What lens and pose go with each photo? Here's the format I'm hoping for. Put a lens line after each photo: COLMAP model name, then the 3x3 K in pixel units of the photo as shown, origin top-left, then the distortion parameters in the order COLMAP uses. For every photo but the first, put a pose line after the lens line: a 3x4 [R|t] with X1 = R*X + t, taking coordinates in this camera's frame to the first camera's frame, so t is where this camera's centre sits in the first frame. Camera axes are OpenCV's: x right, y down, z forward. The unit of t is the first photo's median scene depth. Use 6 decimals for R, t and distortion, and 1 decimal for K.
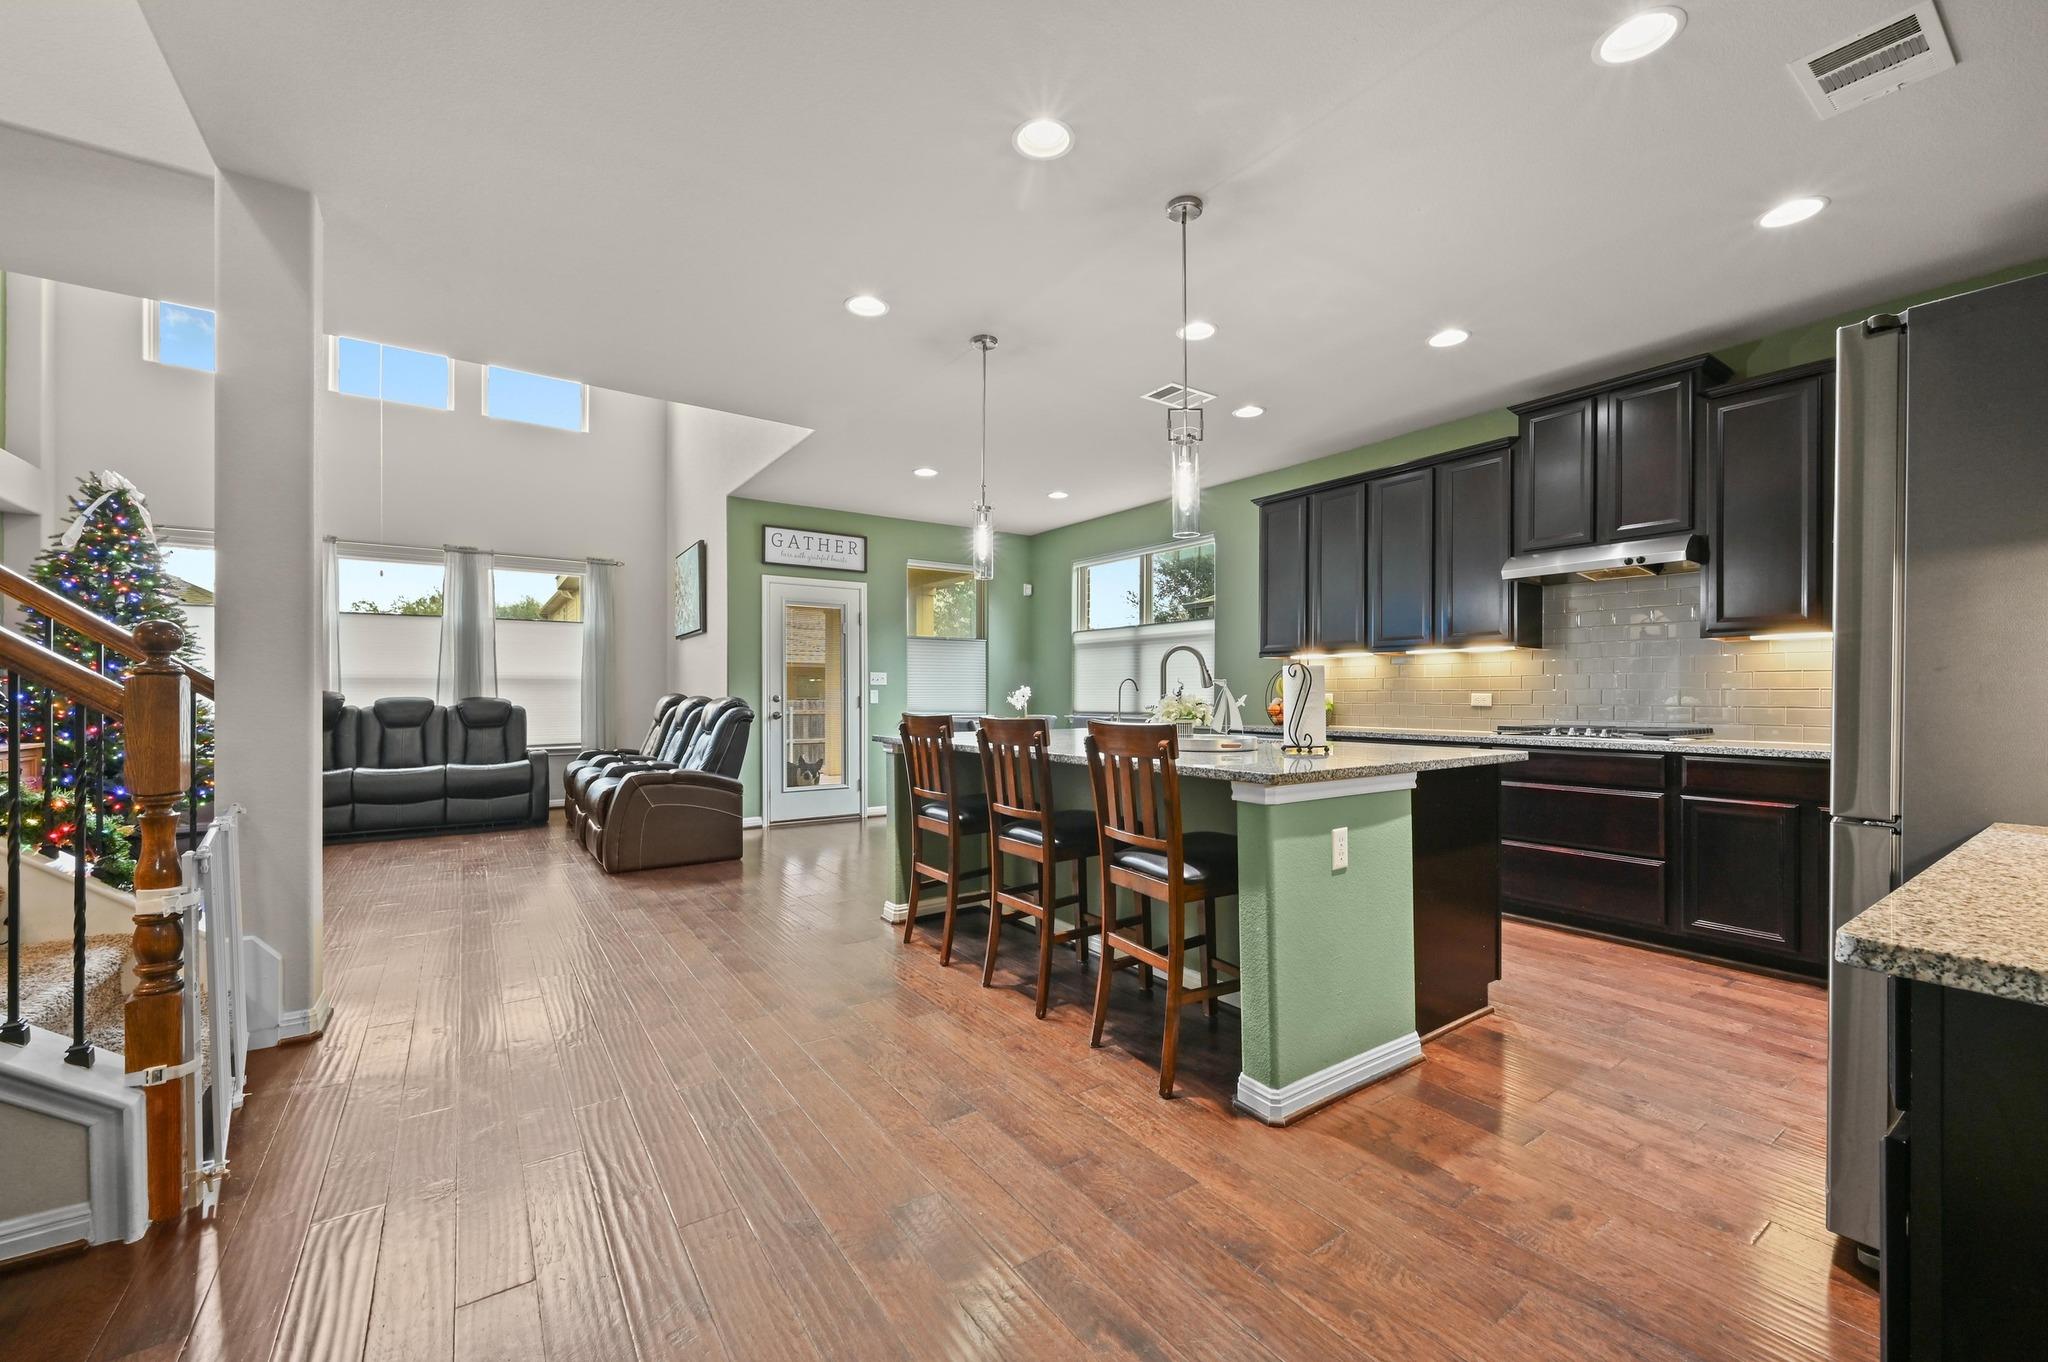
lens RADIAL K [[810.9, 0, 1037.4], [0, 810.9, 691.0], [0, 0, 1]] dist [0.000653, -0.001061]
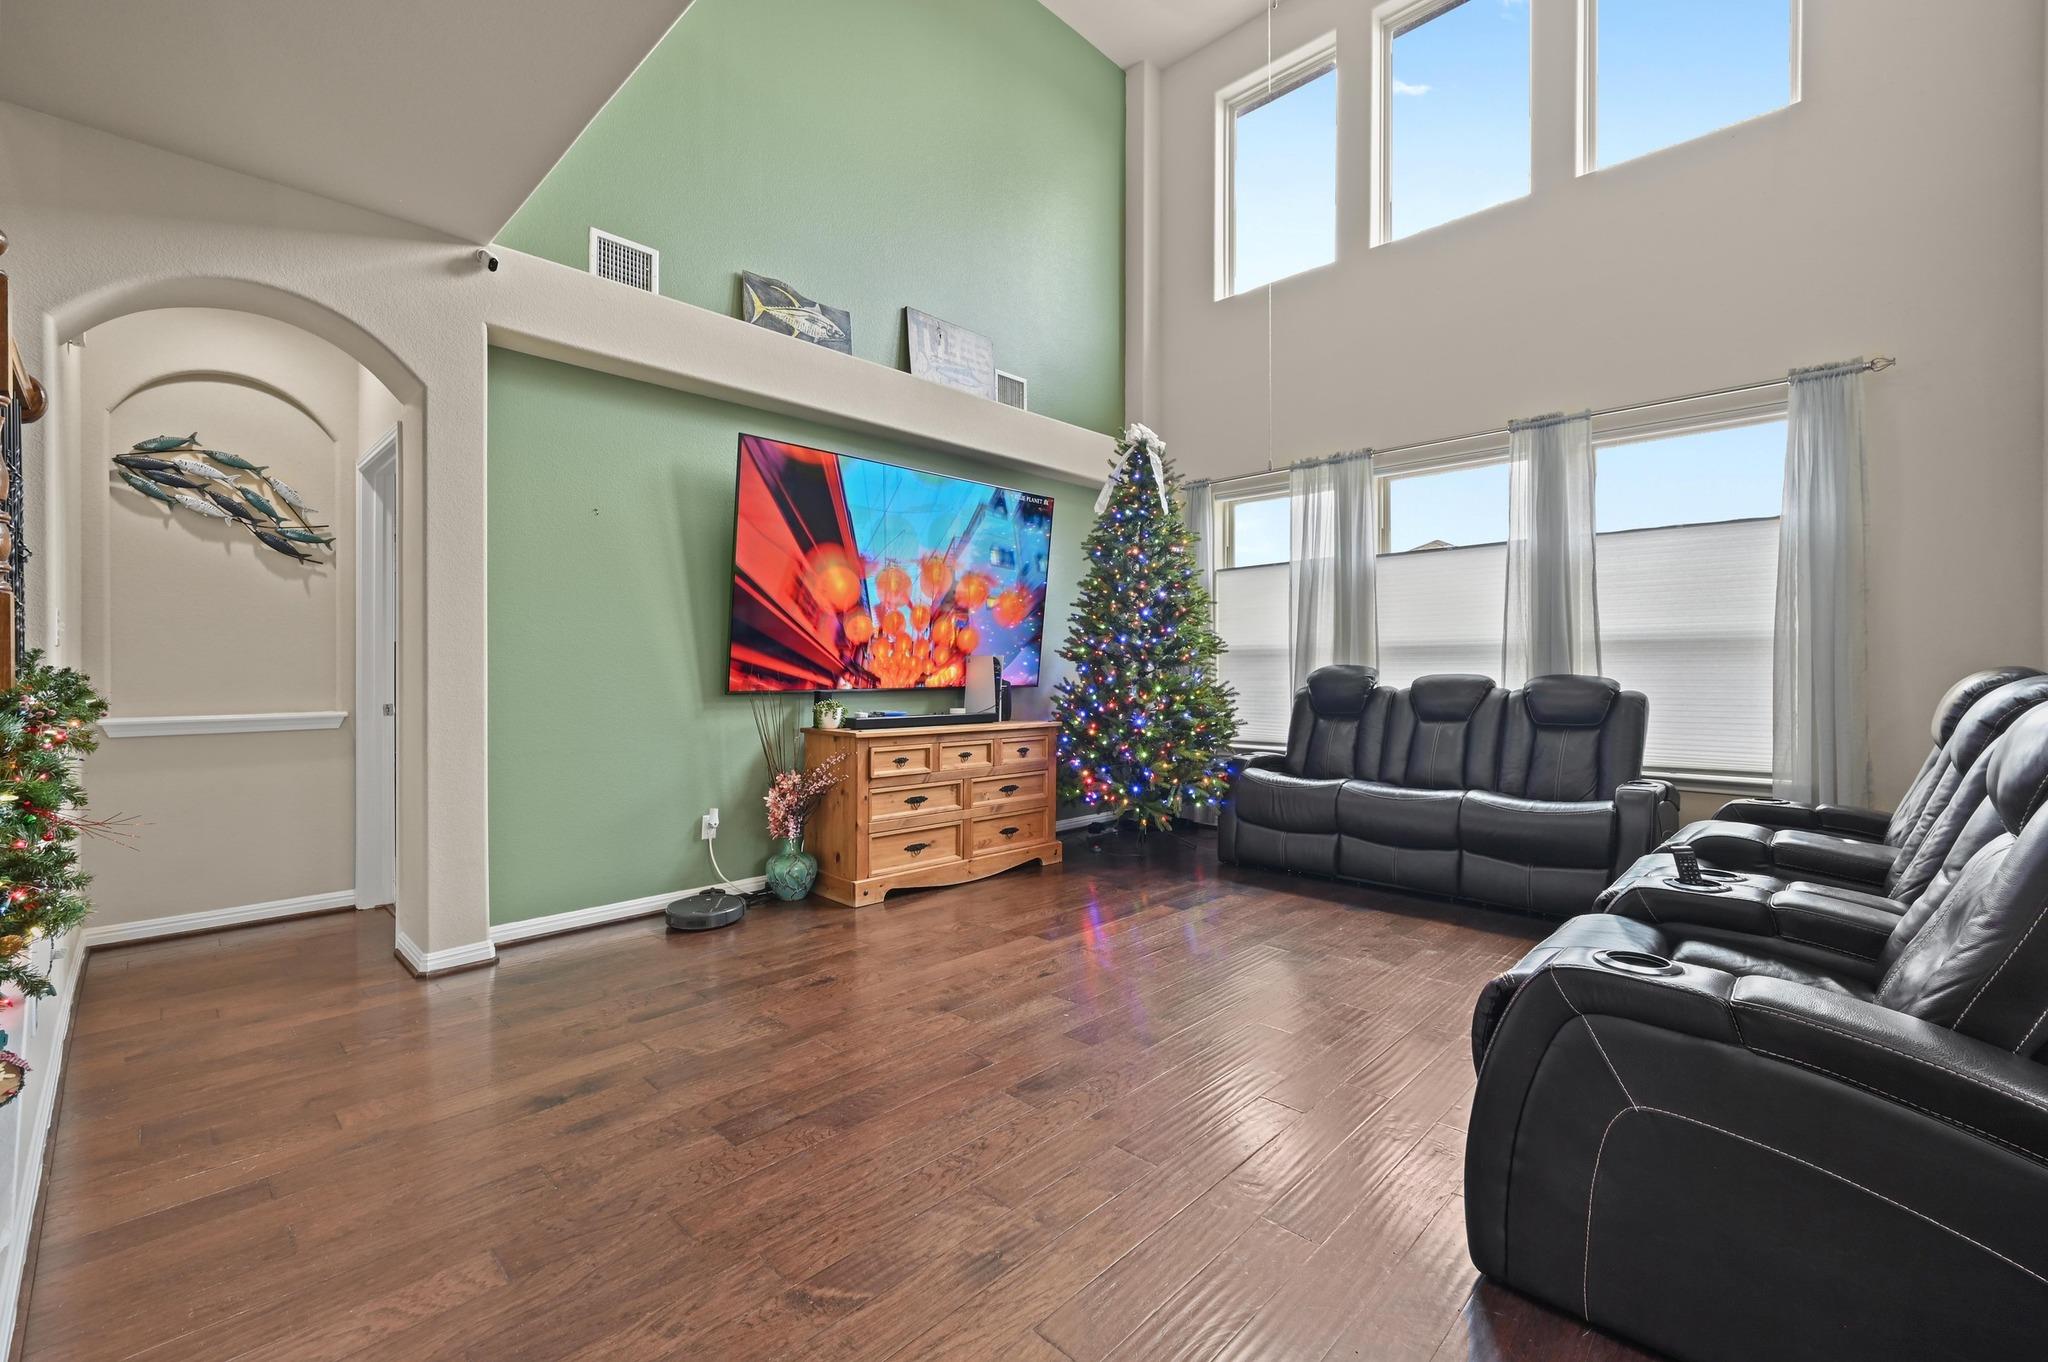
lens RADIAL K [[855.8, 0, 1022.7], [0, 855.8, 677.6], [0, 0, 1]] dist [-0.003897, 0.003151]
pose [[0.184876, 0.008066, -0.982729, -0.184662], [0.005132, 0.999945, 0.009173, 0.002464], [0.982749, -0.006739, 0.184824, 0.564024]]
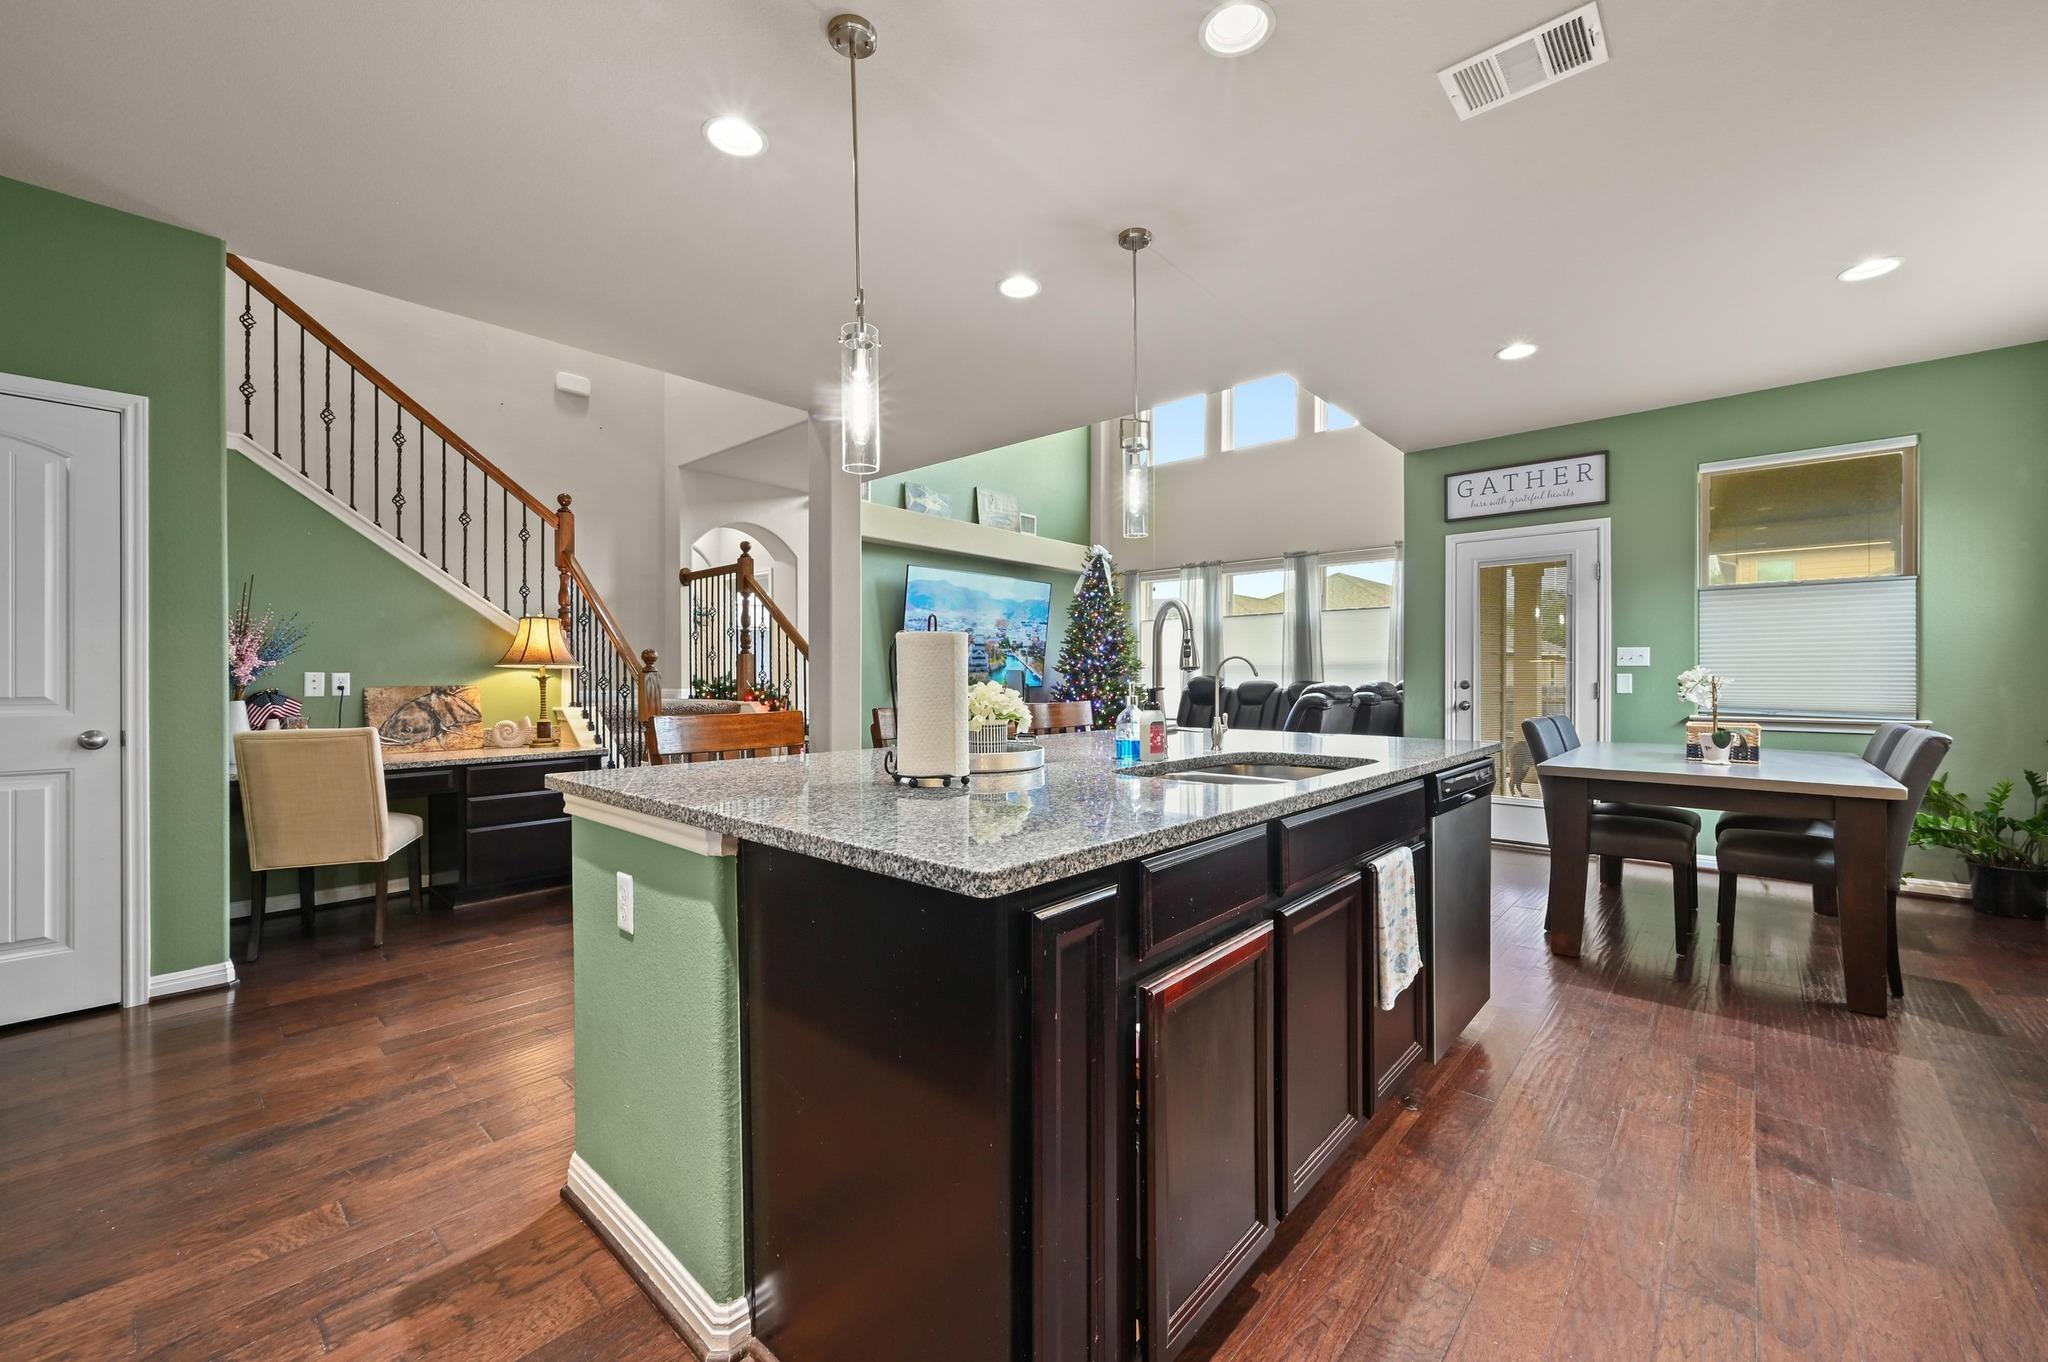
lens RADIAL K [[810.9, 0, 1024.3], [0, 810.9, 681.5], [0, 0, 1]] dist [0.000653, -0.001061]
pose [[0.227729, 0.005958, -0.973706, 0.368773], [0.003352, 0.999971, 0.006903, -0.000702], [0.973719, -0.004836, 0.227702, 0.381451]]
